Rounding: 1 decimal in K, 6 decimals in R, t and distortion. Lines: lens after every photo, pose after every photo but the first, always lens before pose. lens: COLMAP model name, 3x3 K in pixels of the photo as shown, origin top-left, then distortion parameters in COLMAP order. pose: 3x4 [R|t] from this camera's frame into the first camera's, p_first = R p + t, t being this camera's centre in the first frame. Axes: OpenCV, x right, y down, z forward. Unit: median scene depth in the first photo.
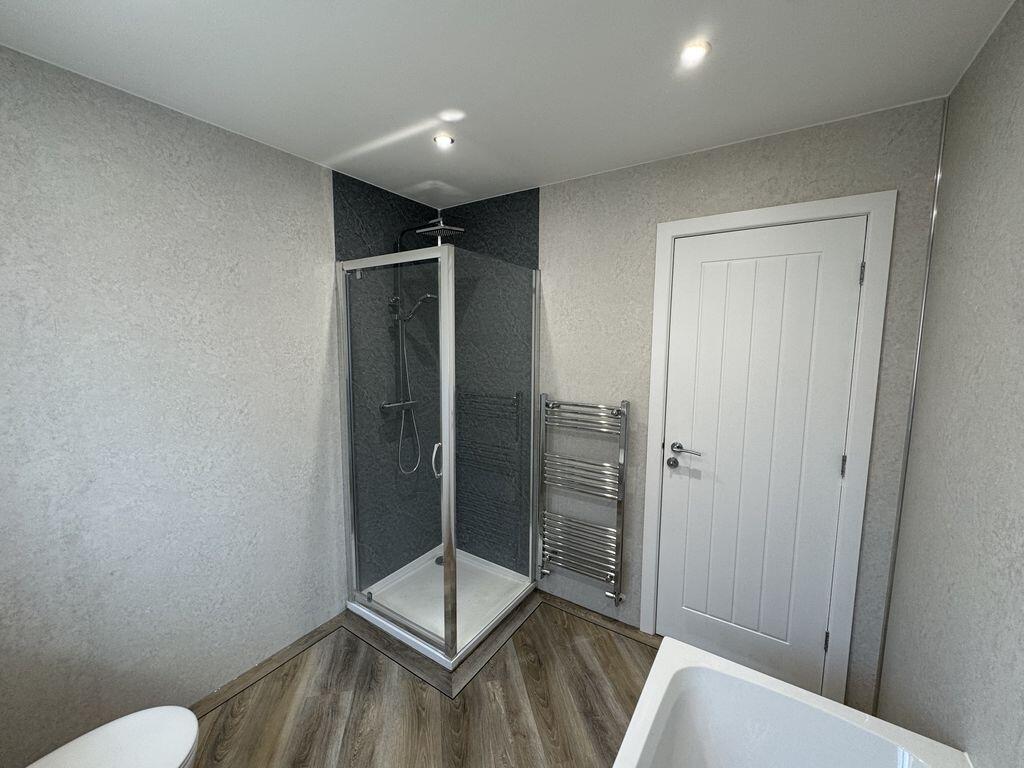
lens RADIAL K [[407.4, 0, 510.8], [0, 407.4, 382.5], [0, 0, 1]] dist [-0.001210, 0.000075]
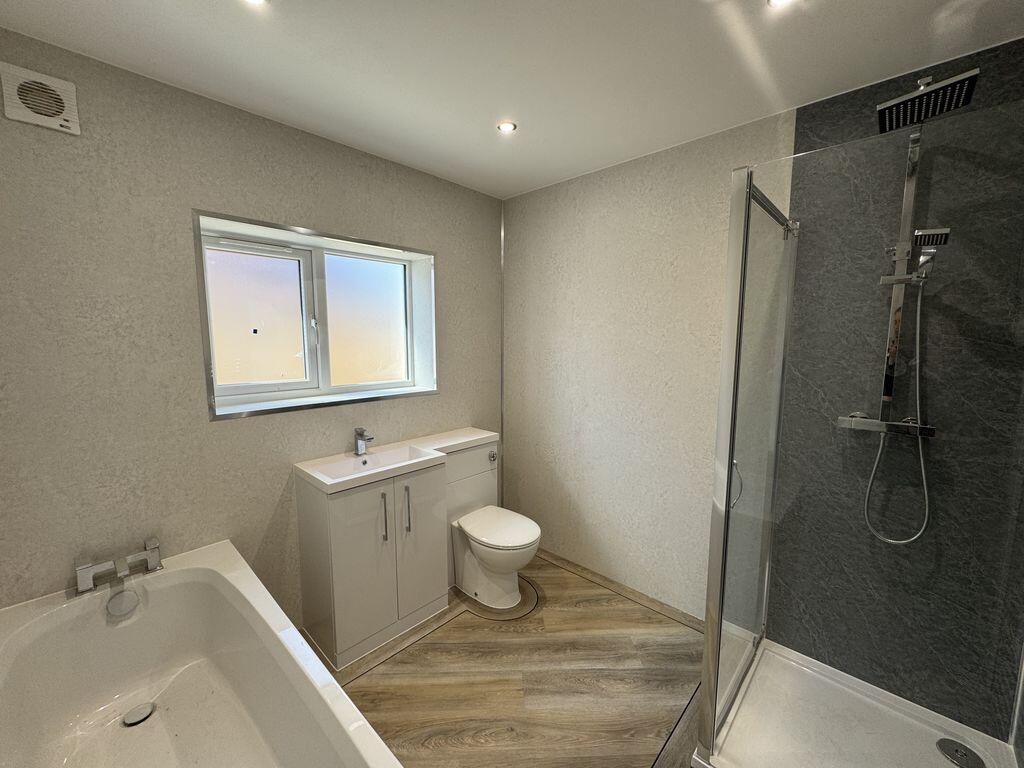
lens RADIAL K [[407.4, 0, 510.8], [0, 407.4, 382.5], [0, 0, 1]] dist [-0.001210, 0.000075]
pose [[-0.164083, 0.107008, -0.980625, 0.540310], [-0.109476, 0.985982, 0.125911, -0.029425], [0.980353, 0.128015, -0.150068, 0.687430]]
